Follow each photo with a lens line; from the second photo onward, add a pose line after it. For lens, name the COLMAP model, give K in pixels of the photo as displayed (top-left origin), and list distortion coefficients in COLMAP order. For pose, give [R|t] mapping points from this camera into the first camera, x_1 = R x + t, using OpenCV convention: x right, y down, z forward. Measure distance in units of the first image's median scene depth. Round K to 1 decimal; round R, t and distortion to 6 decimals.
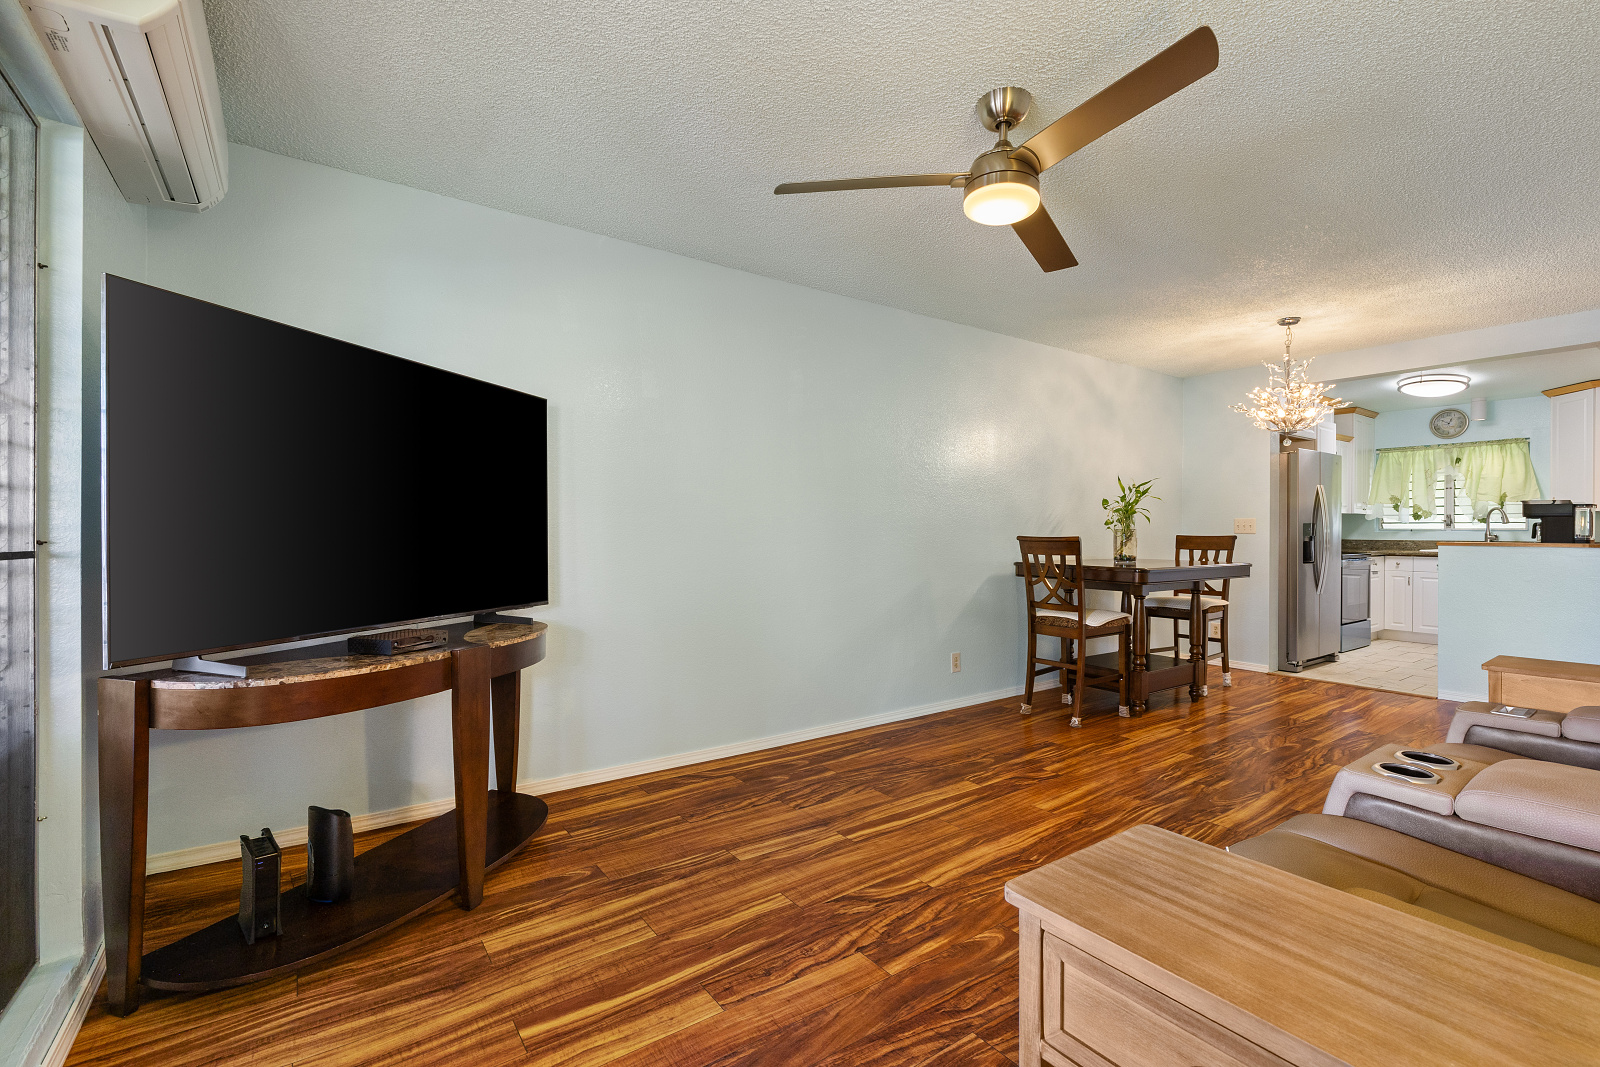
lens RADIAL K [[717.3, 0, 800.0], [0, 717.3, 533.1], [0, 0, 1]] dist [-0.011101, 0.001796]
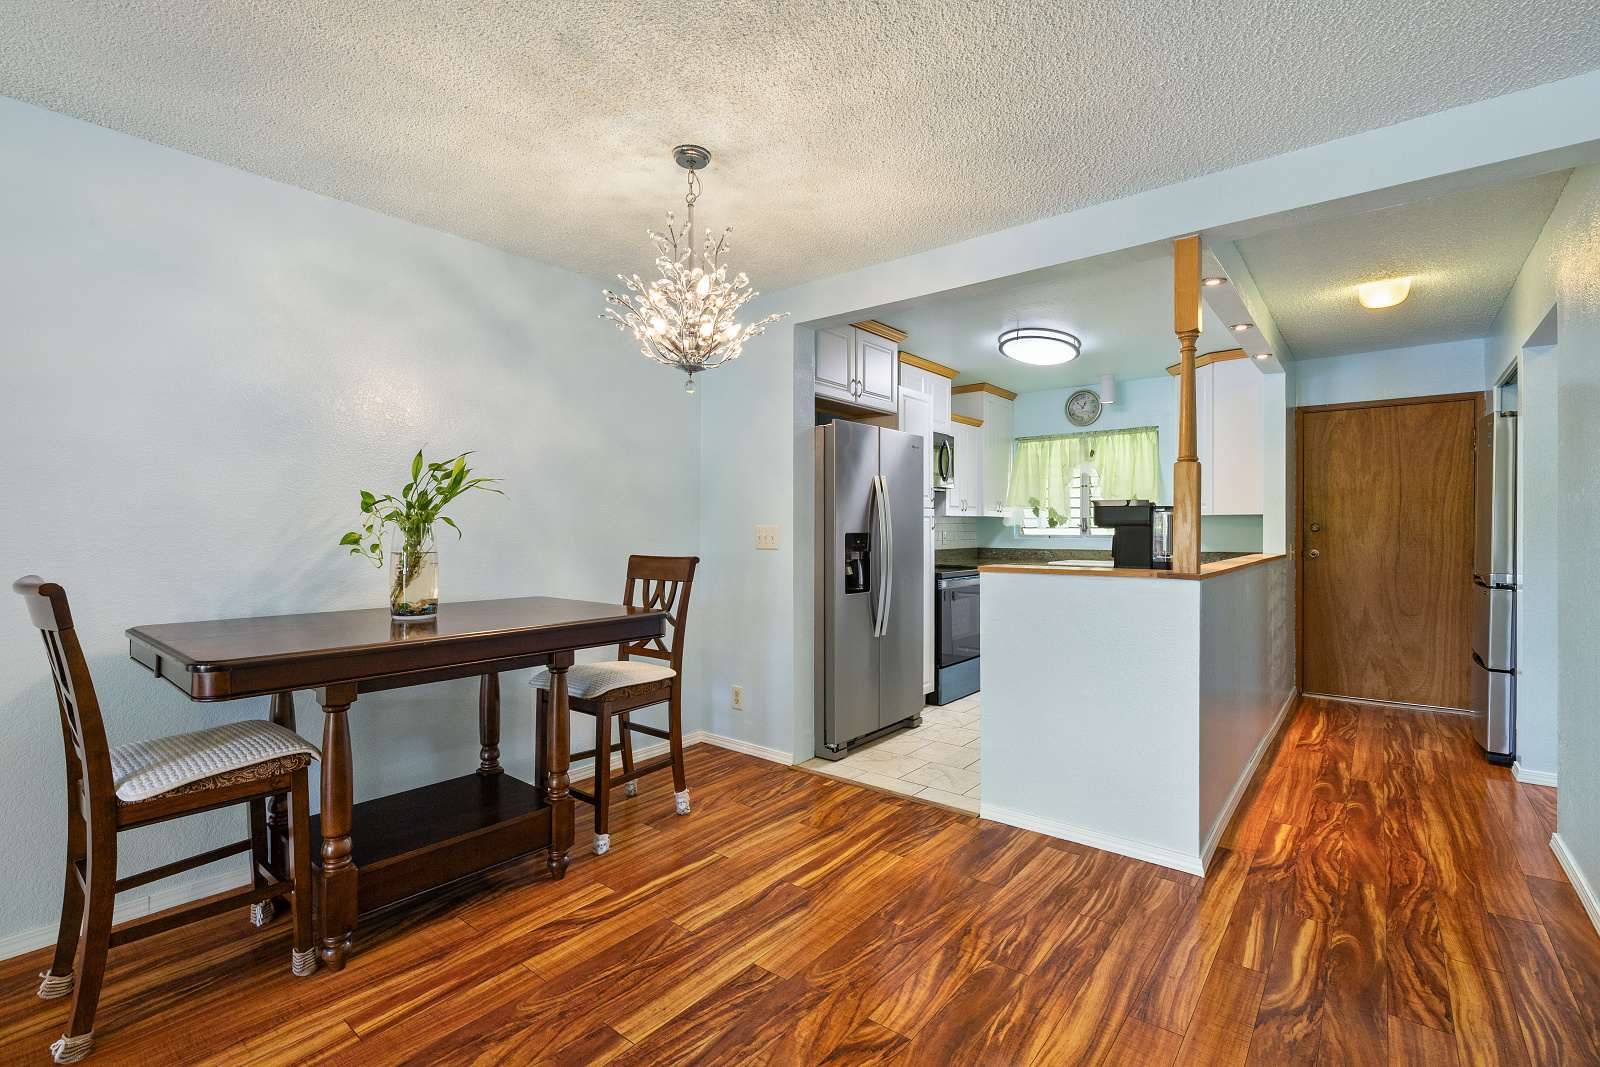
lens RADIAL K [[717.3, 0, 801.7], [0, 717.3, 529.7], [0, 0, 1]] dist [-0.011101, 0.001796]
pose [[0.964415, -0.004231, 0.264360, 0.804122], [0.004871, 0.999987, -0.001767, -0.026157], [-0.264349, 0.002992, 0.964423, 0.605572]]
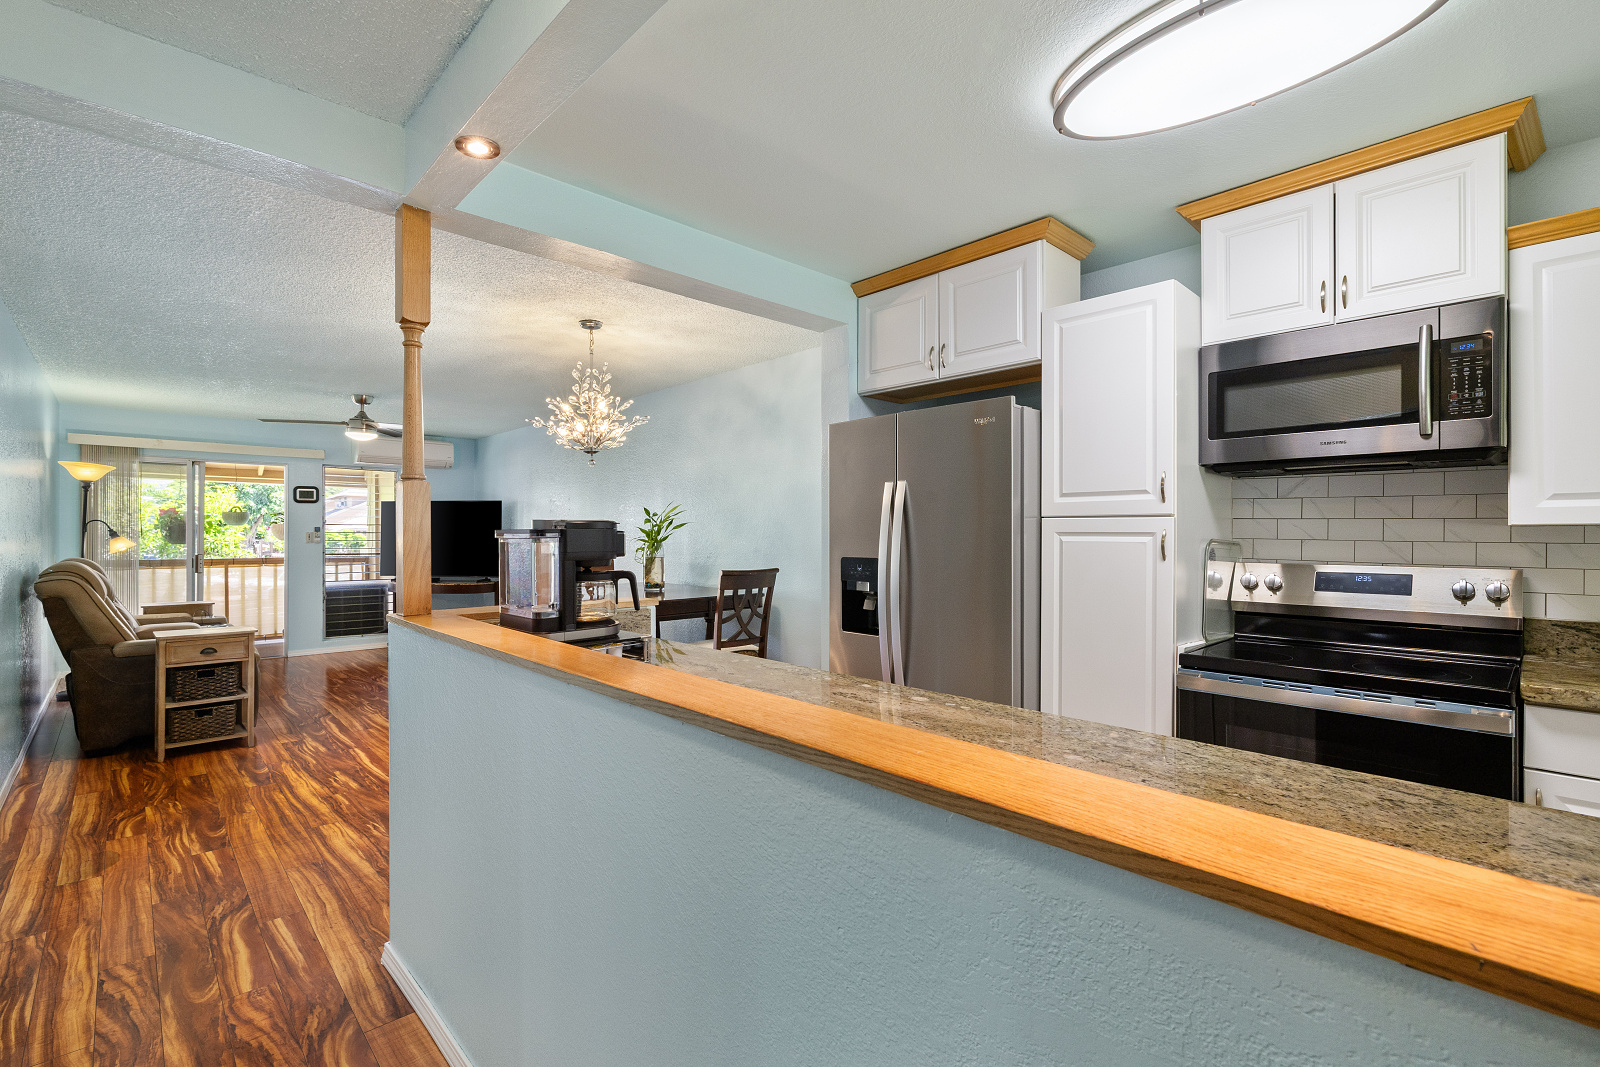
lens RADIAL K [[717.3, 0, 804.1], [0, 717.3, 533.7], [0, 0, 1]] dist [-0.011101, 0.001796]
pose [[0.140216, -0.003262, -0.990116, 2.046606], [-0.003941, 0.999985, -0.003853, -0.047763], [0.990113, 0.004442, 0.140201, 1.465646]]
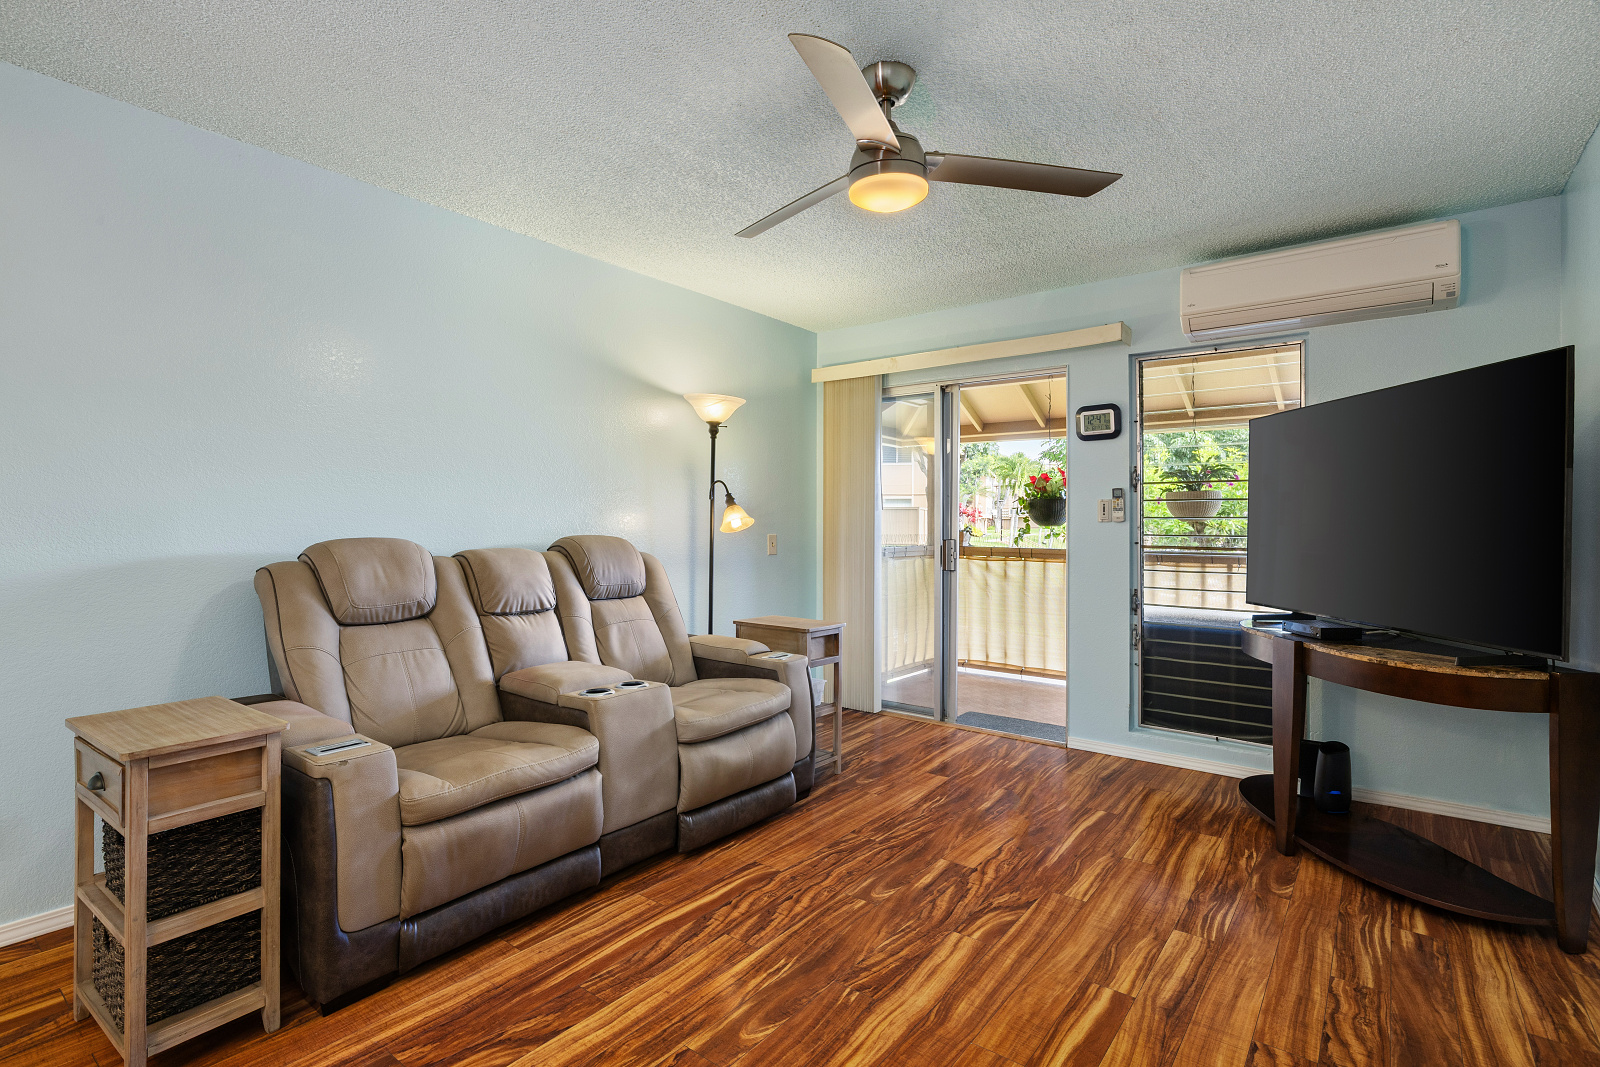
lens RADIAL K [[755.2, 0, 802.1], [0, 755.2, 539.0], [0, 0, 1]] dist [-0.007840, 0.002152]
pose [[-0.957312, -0.001514, -0.289054, 0.428518], [-0.008690, 0.999685, 0.023544, -0.019511], [0.288927, 0.025051, -0.957023, 1.218453]]
